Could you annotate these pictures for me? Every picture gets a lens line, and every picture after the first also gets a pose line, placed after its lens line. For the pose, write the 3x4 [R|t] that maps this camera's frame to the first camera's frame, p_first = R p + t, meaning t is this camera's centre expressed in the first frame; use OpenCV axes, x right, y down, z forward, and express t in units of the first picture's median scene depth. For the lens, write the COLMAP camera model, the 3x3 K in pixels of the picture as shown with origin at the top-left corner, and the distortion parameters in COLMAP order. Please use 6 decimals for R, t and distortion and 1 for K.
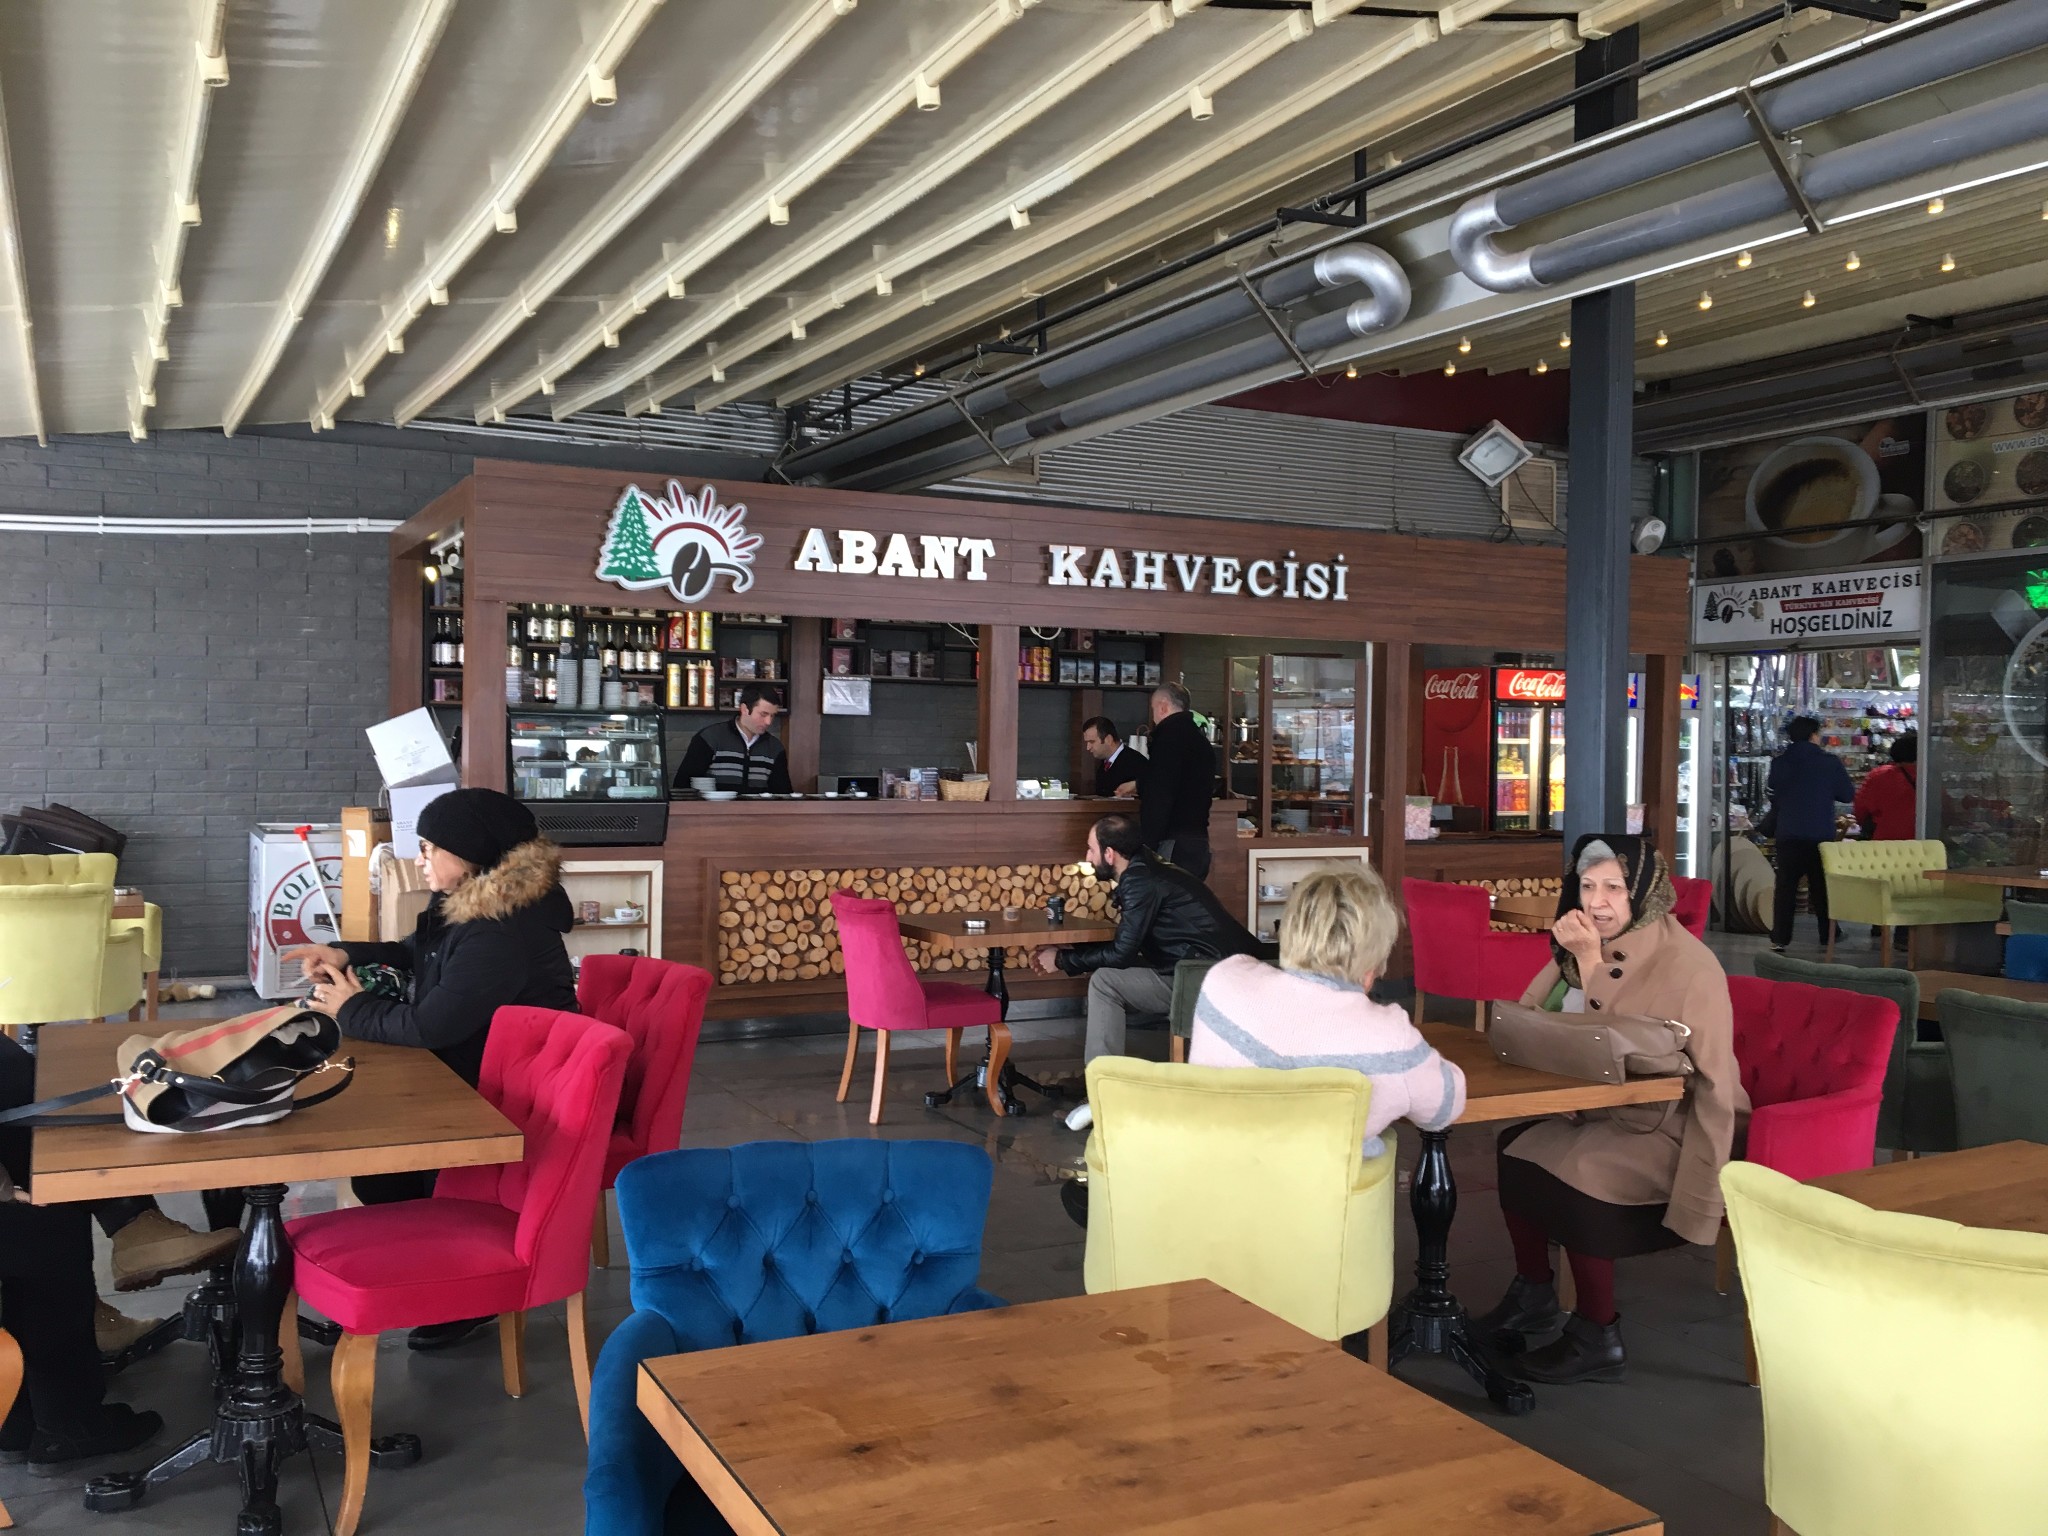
lens RADIAL K [[1759.0, 0, 1024.0], [0, 1759.0, 768.0], [0, 0, 1]] dist [0.133752, -0.248257]
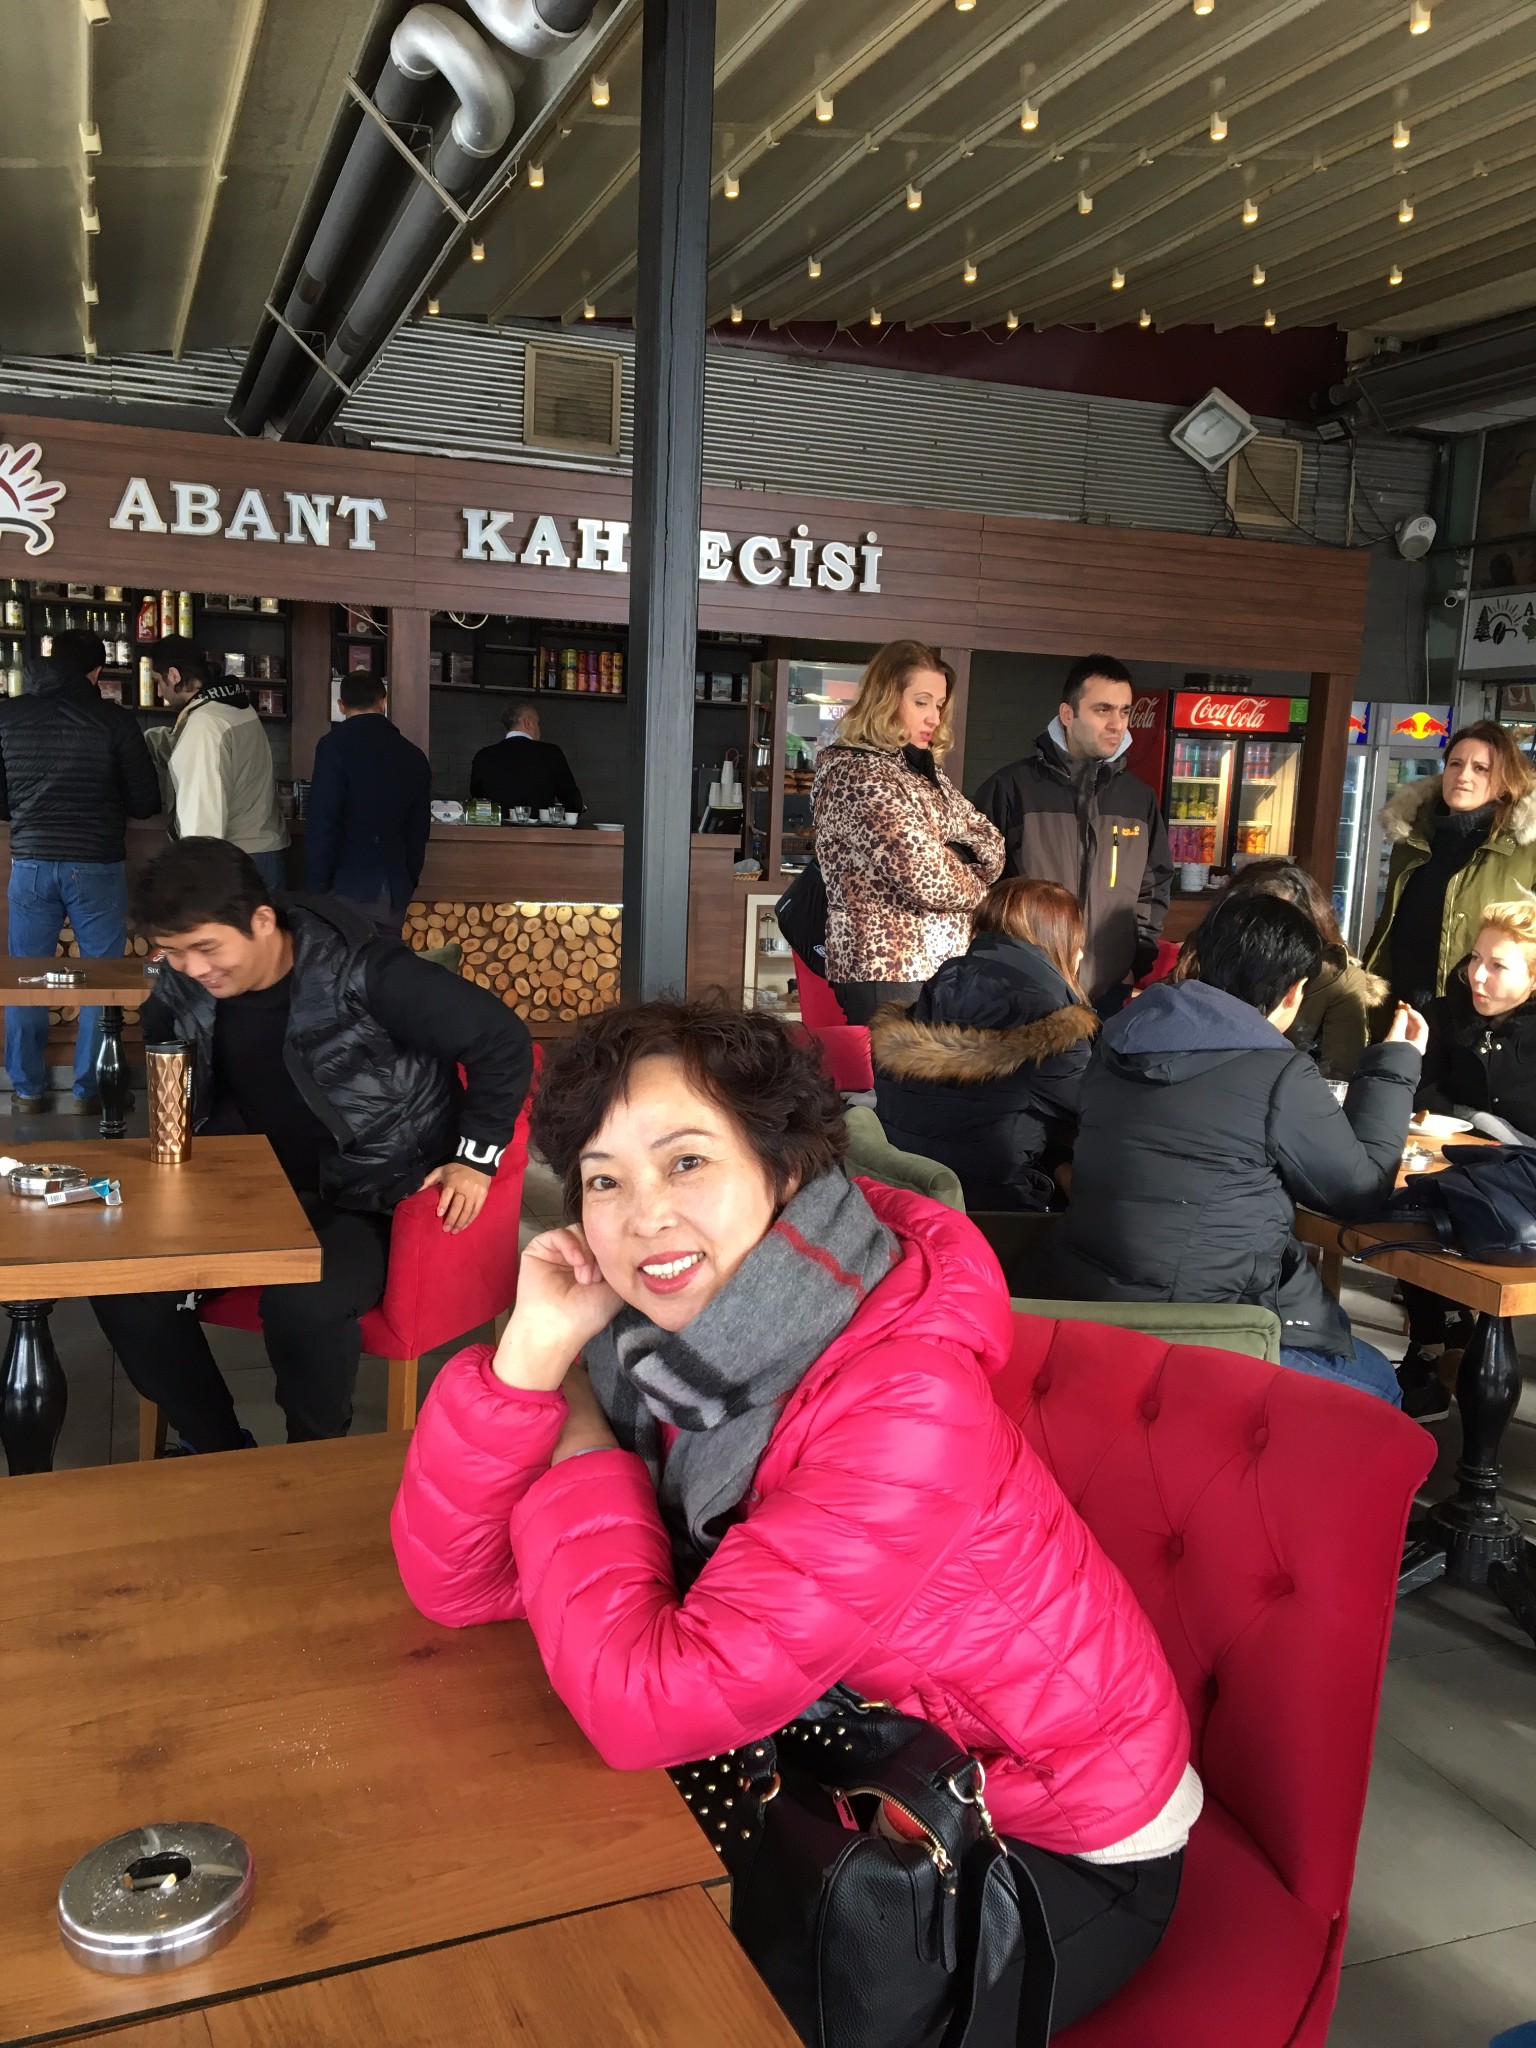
lens RADIAL K [[1759.0, 0, 768.0], [0, 1759.0, 1024.0], [0, 0, 1]] dist [0.133752, -0.248257]
pose [[0.991198, 0.044858, -0.124556, 0.236765], [-0.029732, 0.992239, 0.120742, 0.005607], [0.129006, -0.115976, 0.984839, 0.159934]]
